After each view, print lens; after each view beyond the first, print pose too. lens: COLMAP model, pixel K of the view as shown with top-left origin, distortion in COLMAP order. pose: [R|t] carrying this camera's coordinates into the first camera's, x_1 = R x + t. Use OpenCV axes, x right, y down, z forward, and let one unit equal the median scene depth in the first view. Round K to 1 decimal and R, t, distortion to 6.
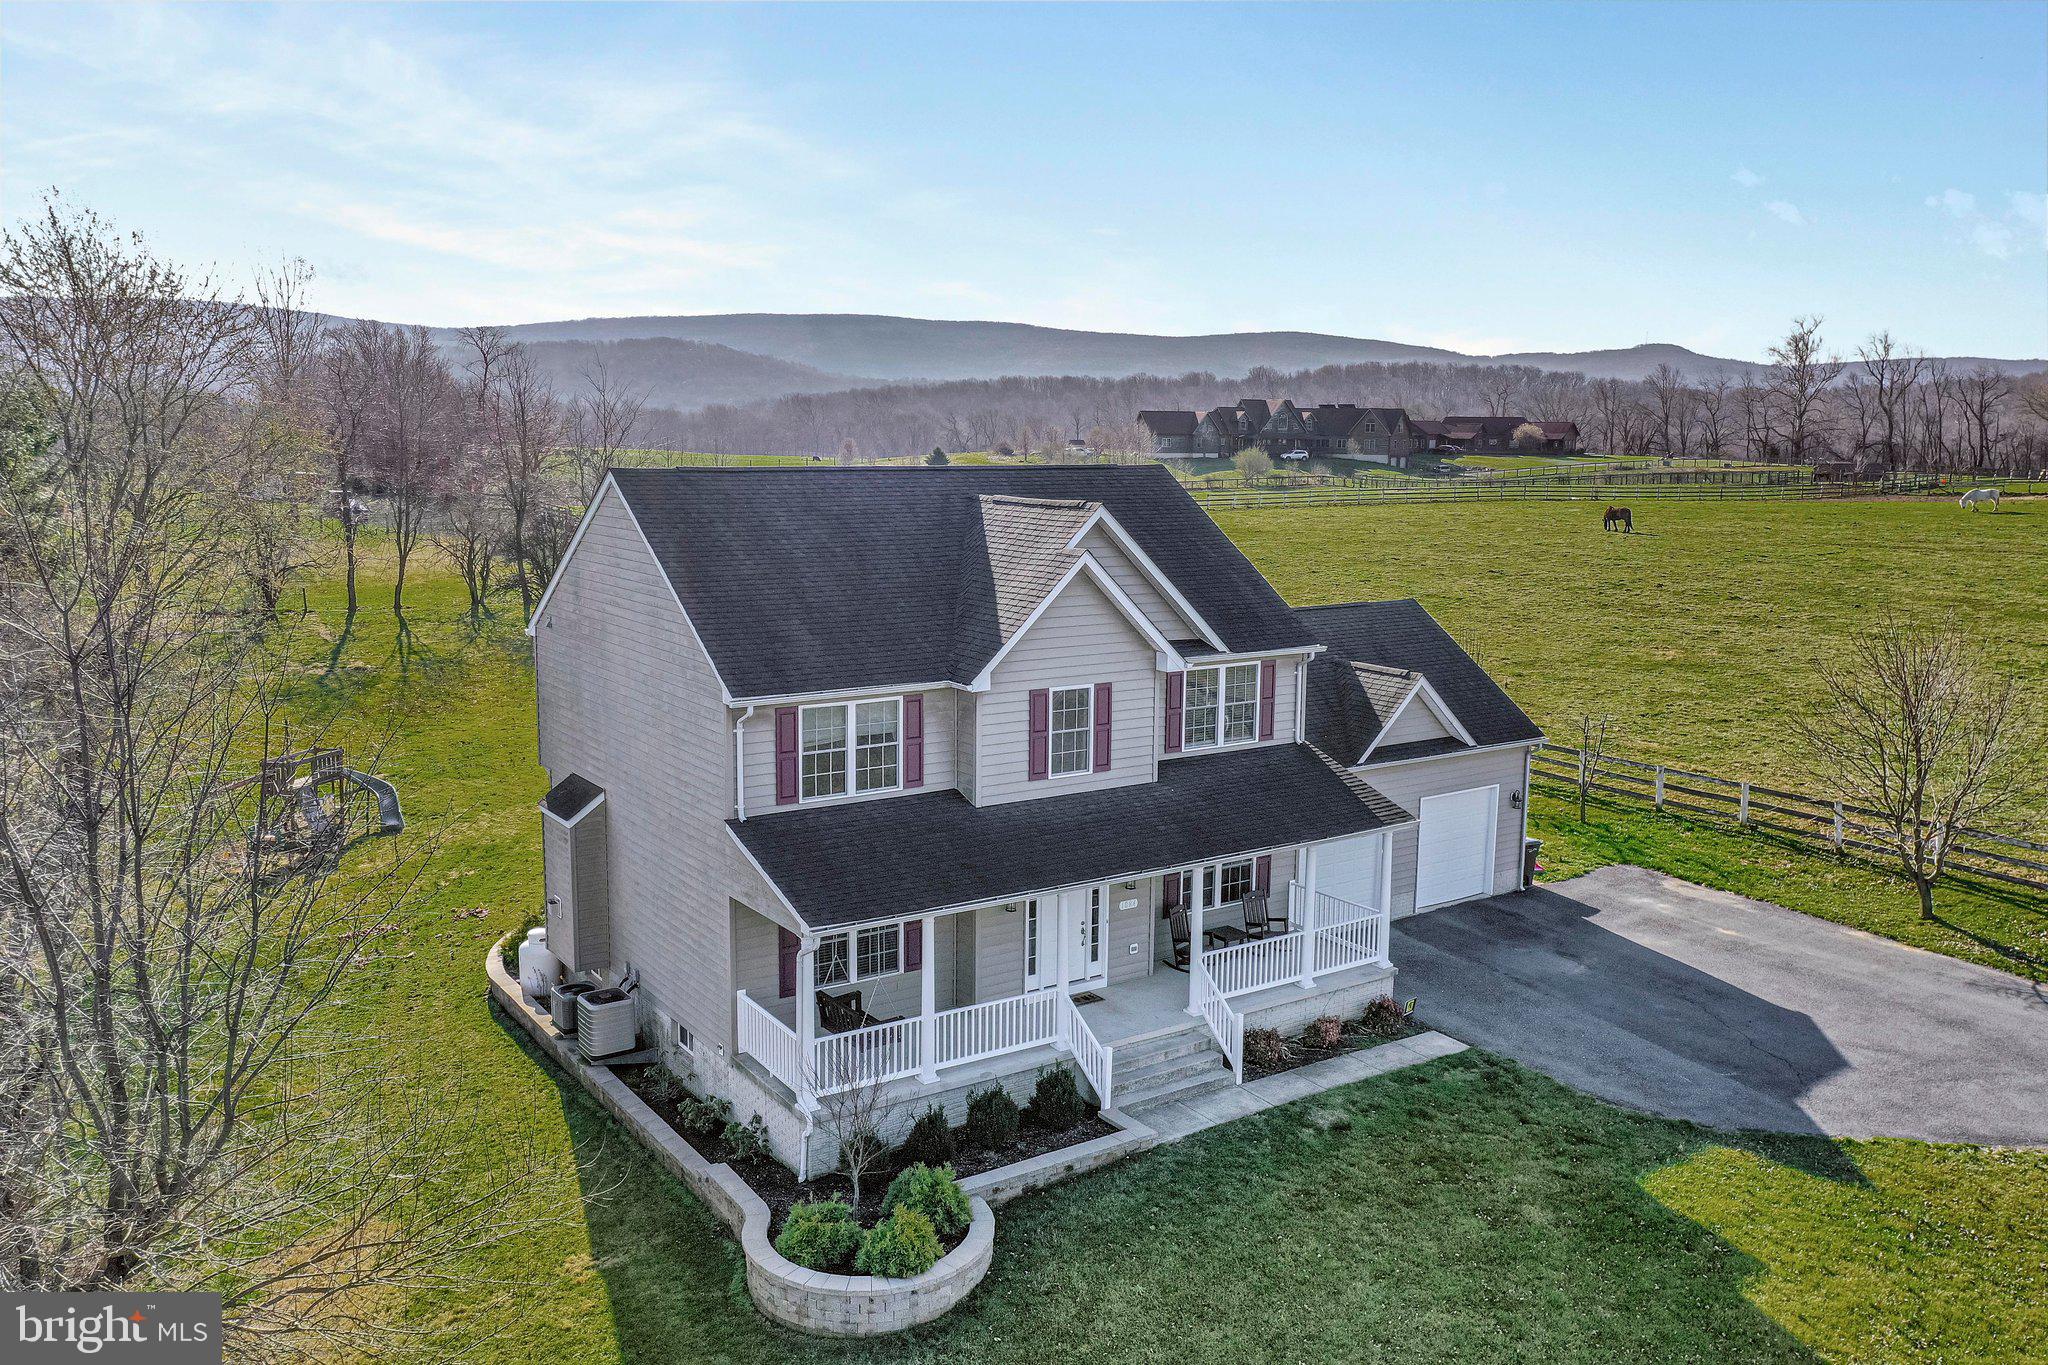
lens RADIAL K [[1608.7, 0, 1024.0], [0, 1608.7, 682.5], [0, 0, 1]] dist [0.004407, 0.002252]
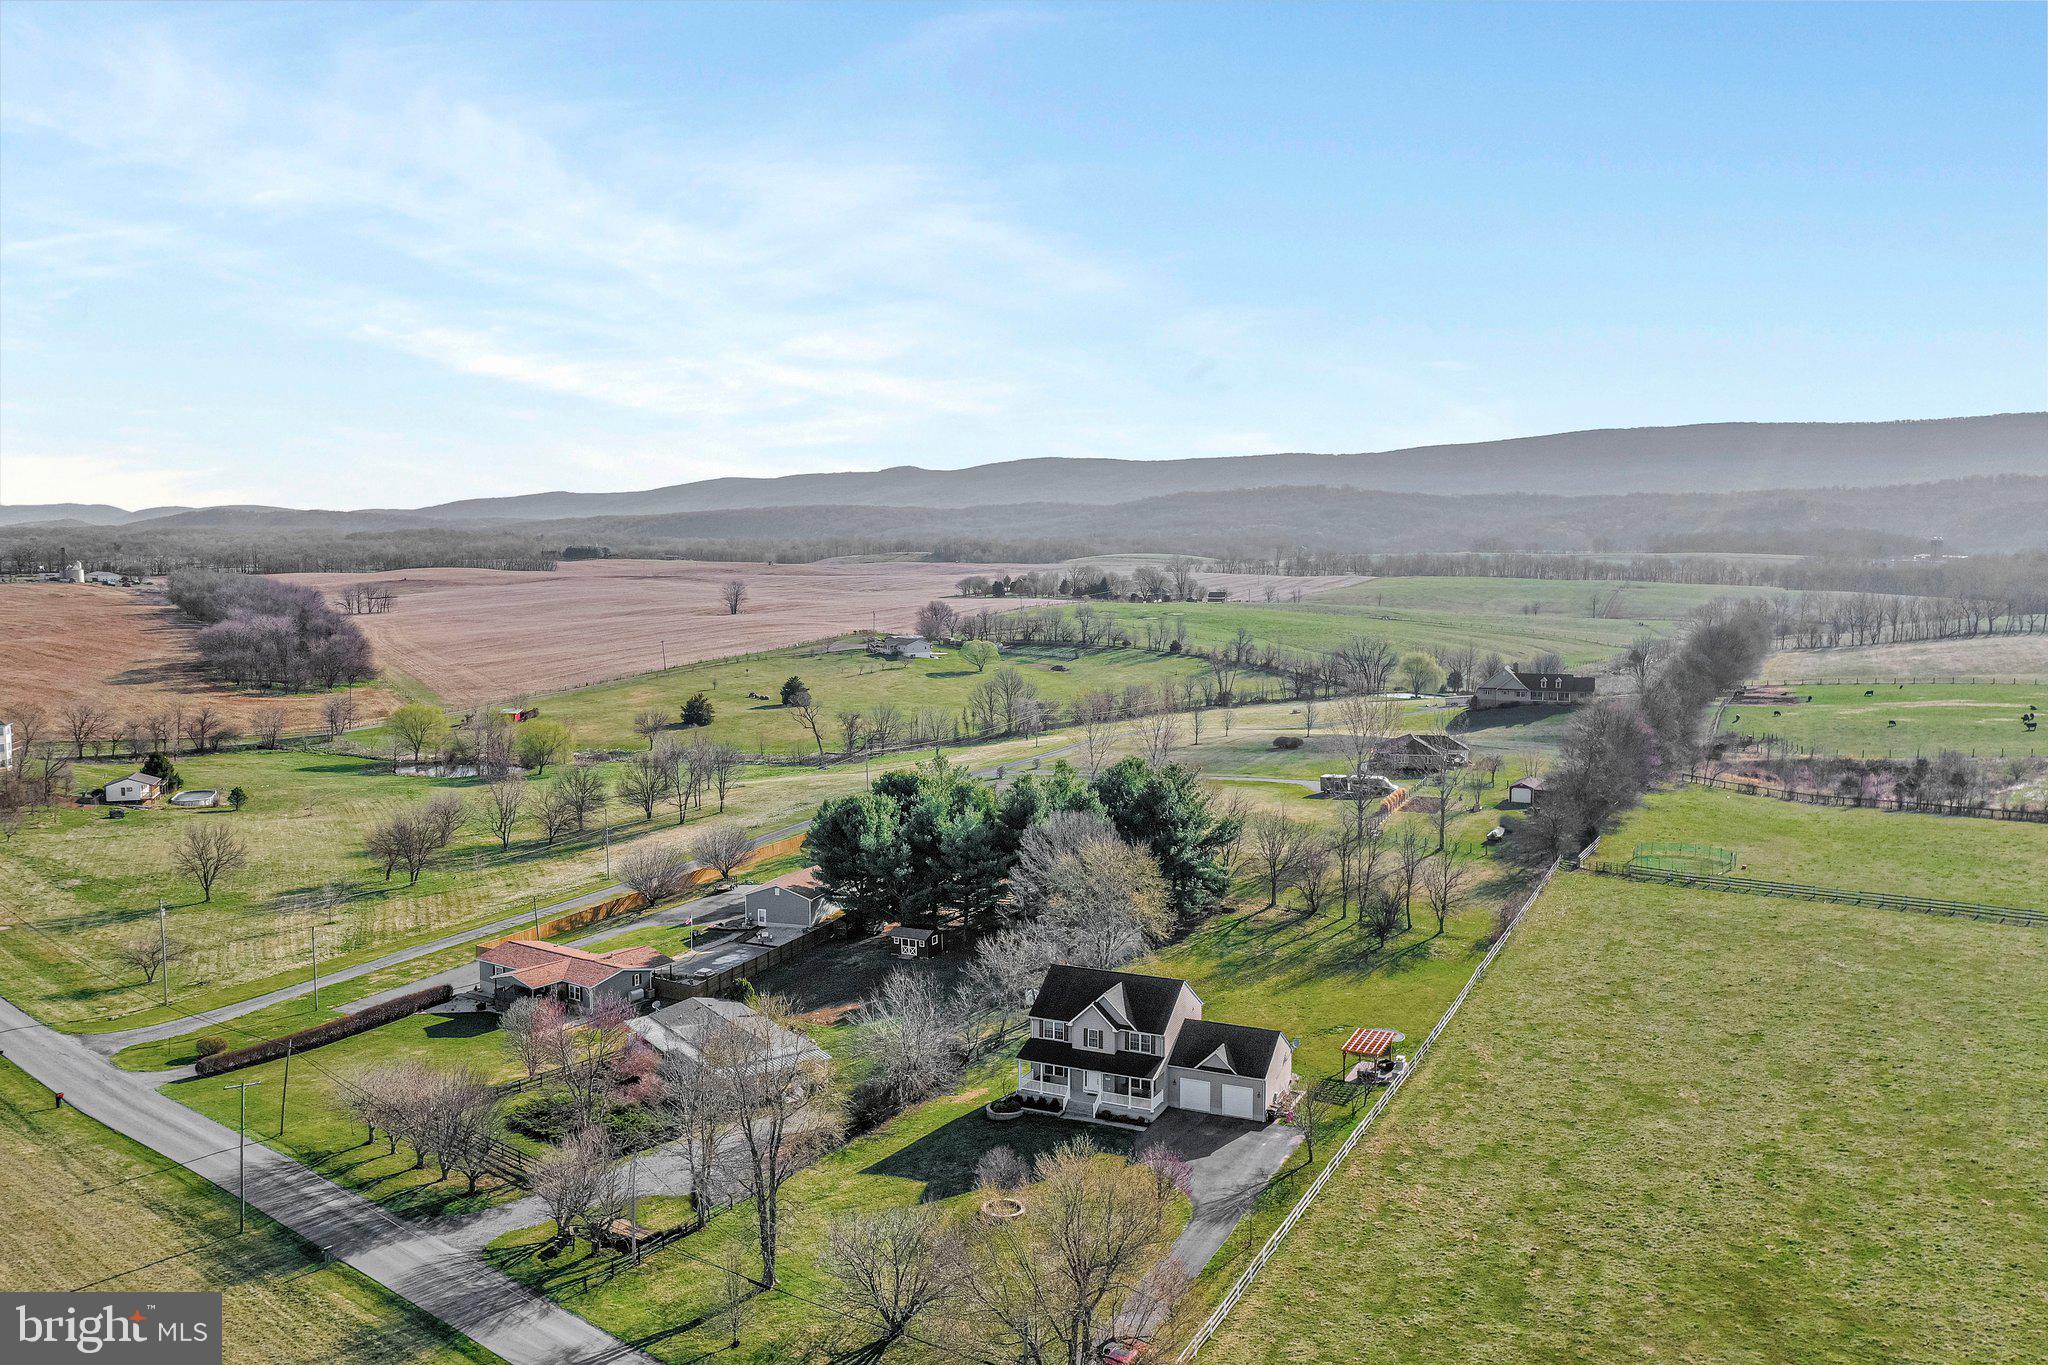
lens RADIAL K [[1618.0, 0, 1026.1], [0, 1618.0, 746.3], [0, 0, 1]] dist [-0.007713, 0.004791]
pose [[0.500126, 0.107828, -0.859213, 3.981352], [-0.125823, 0.990736, 0.051096, -1.055206], [0.856763, 0.082554, 0.509061, -1.707984]]
